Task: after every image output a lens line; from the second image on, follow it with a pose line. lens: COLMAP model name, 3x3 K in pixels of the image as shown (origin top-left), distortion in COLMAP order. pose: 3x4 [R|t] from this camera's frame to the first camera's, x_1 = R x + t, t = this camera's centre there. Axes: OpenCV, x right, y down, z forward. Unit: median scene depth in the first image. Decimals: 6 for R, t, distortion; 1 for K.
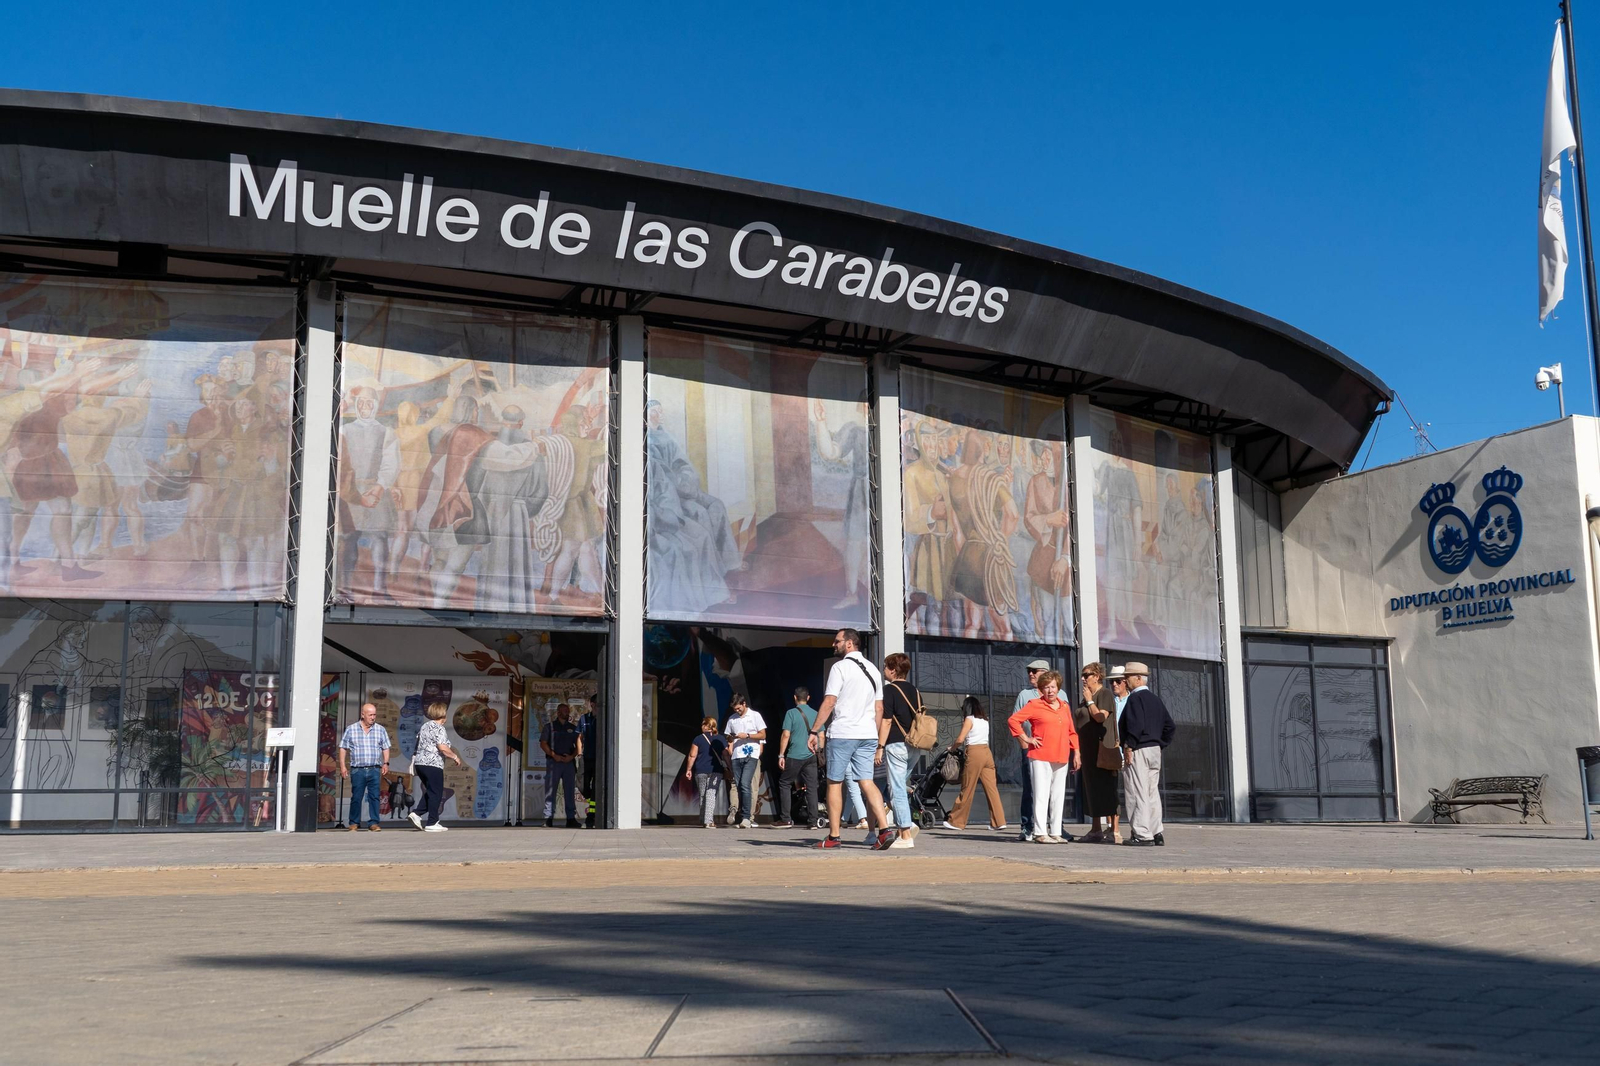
lens RADIAL K [[1626.0, 0, 799.5], [0, 1626.0, 539.9], [0, 0, 1]] dist [0.085308, 0.000000]
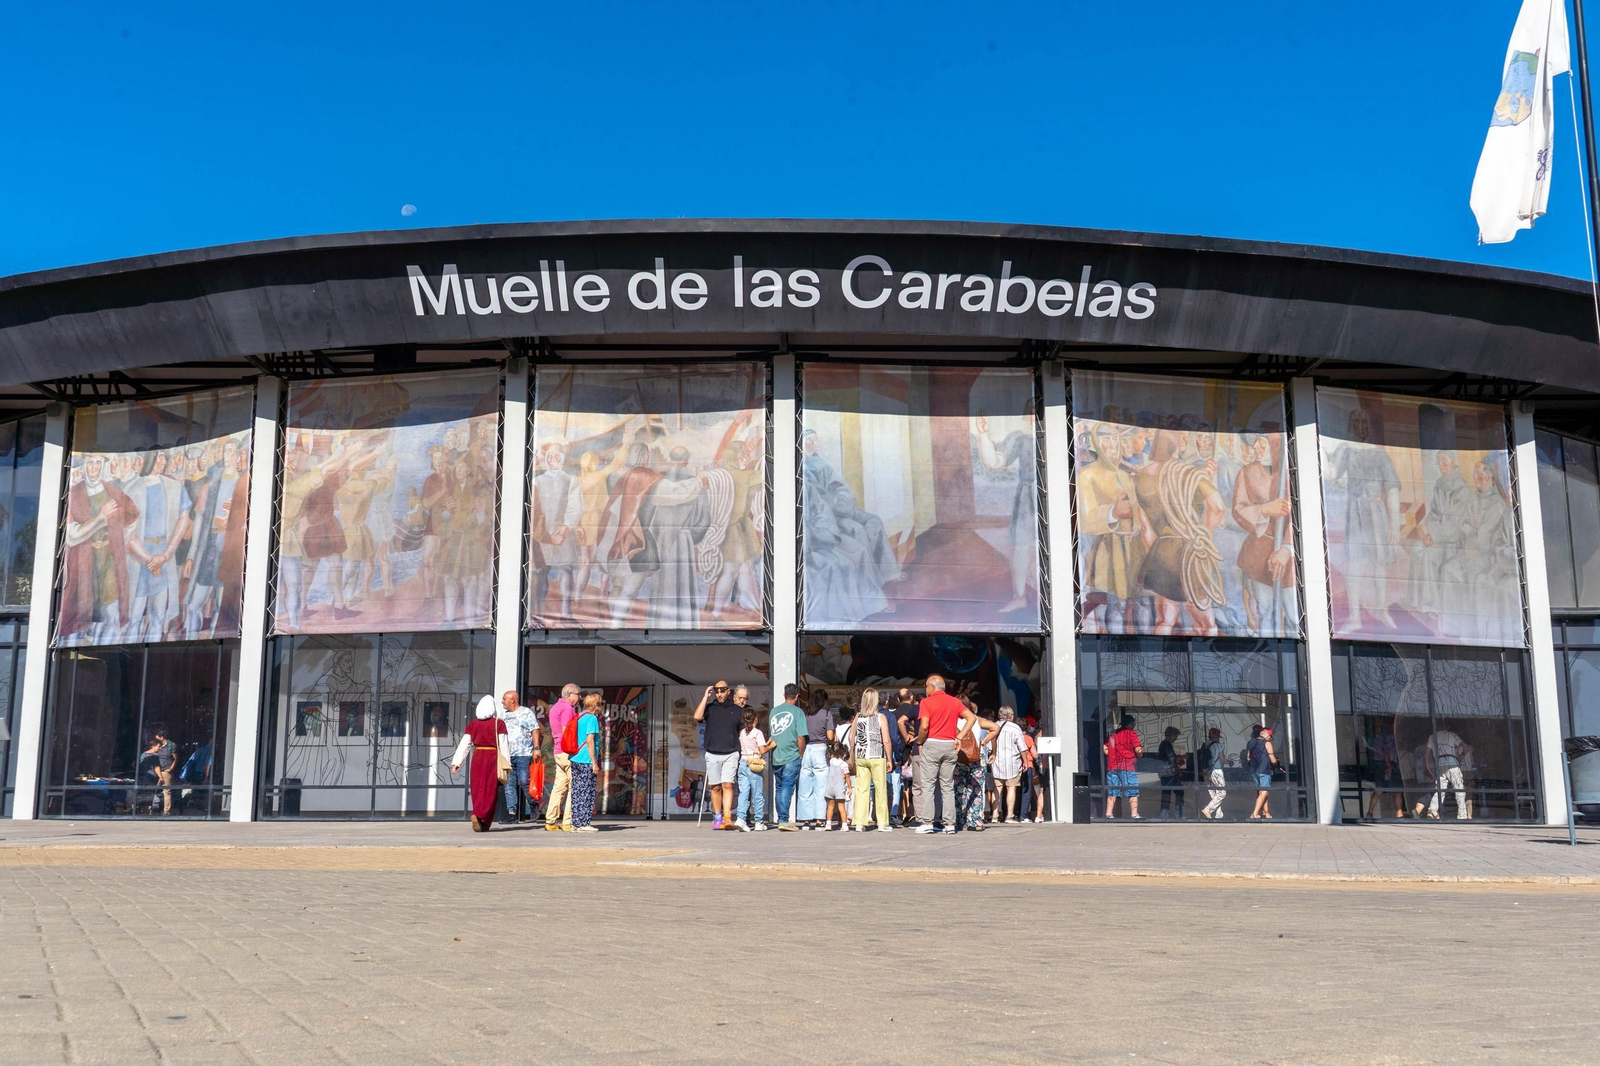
lens RADIAL K [[1523.3, 0, 799.7], [0, 1523.3, 535.3], [0, 0, 1]] dist [0.060994, 0.000000]
pose [[0.917490, -0.066849, -0.392100, 0.312411], [0.062041, 0.997762, -0.024935, 0.010465], [0.392889, -0.001449, 0.919585, 0.059784]]
